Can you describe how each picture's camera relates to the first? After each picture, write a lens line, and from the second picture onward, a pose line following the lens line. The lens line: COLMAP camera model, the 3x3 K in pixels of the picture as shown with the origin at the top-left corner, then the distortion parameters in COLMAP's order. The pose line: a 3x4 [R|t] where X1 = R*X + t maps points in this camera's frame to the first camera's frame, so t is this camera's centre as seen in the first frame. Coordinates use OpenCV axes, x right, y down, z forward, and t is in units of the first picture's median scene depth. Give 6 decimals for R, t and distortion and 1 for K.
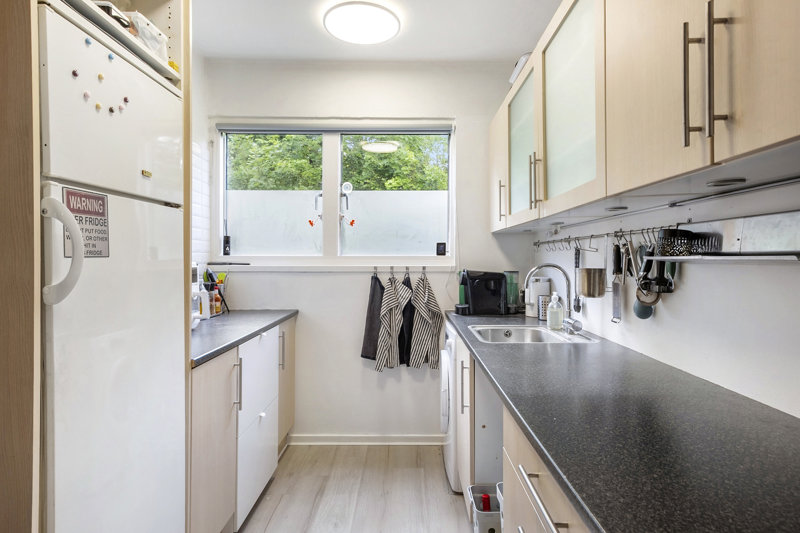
lens RADIAL K [[414.3, 0, 400.0], [0, 414.3, 266.5], [0, 0, 1]] dist [-0.000120, -0.000005]
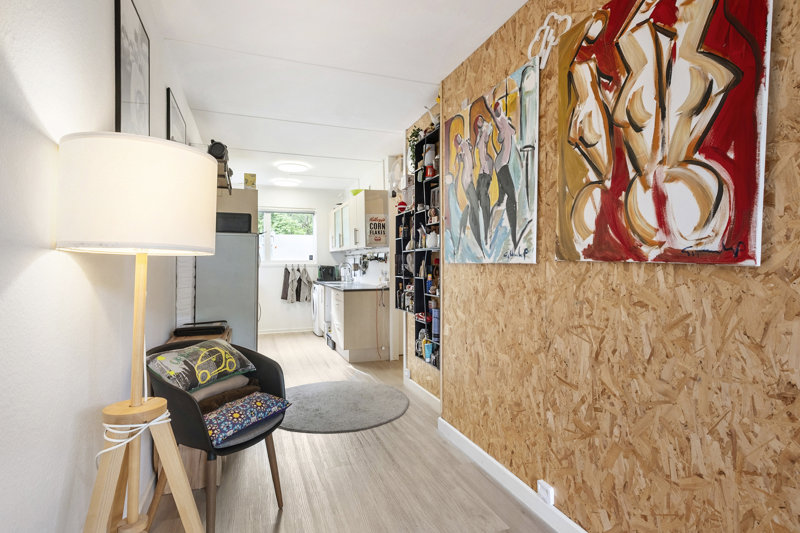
lens RADIAL K [[416.3, 0, 400.0], [0, 416.3, 266.5], [0, 0, 1]] dist [0.001344, 0.000244]
pose [[0.930323, -0.006805, 0.366678, -0.360790], [0.010586, 0.999909, -0.008304, 0.044264], [-0.366589, 0.011607, 0.930311, -1.744193]]
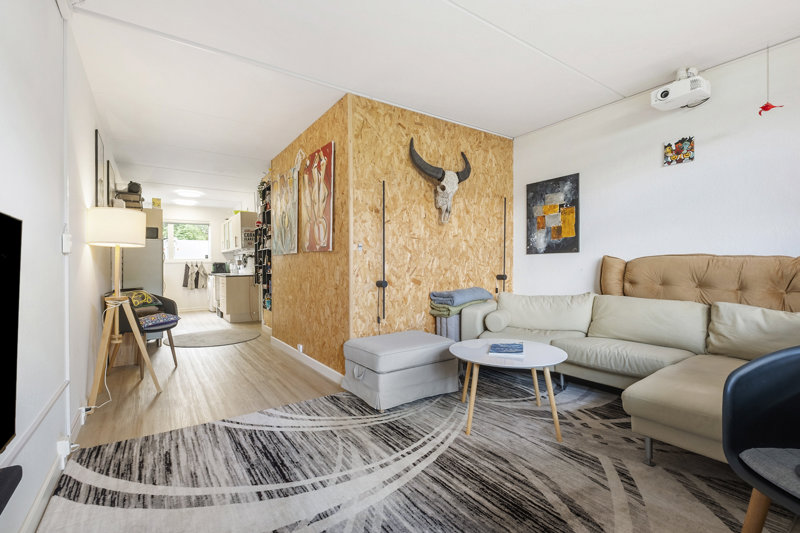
lens RADIAL K [[366.4, 0, 400.0], [0, 366.4, 266.5], [0, 0, 1]] dist [0.011517, -0.000104]
pose [[0.814931, -0.013174, 0.579408, -0.406183], [0.023815, 0.999658, -0.010766, 0.124024], [-0.579068, 0.022572, 0.814967, -2.721325]]
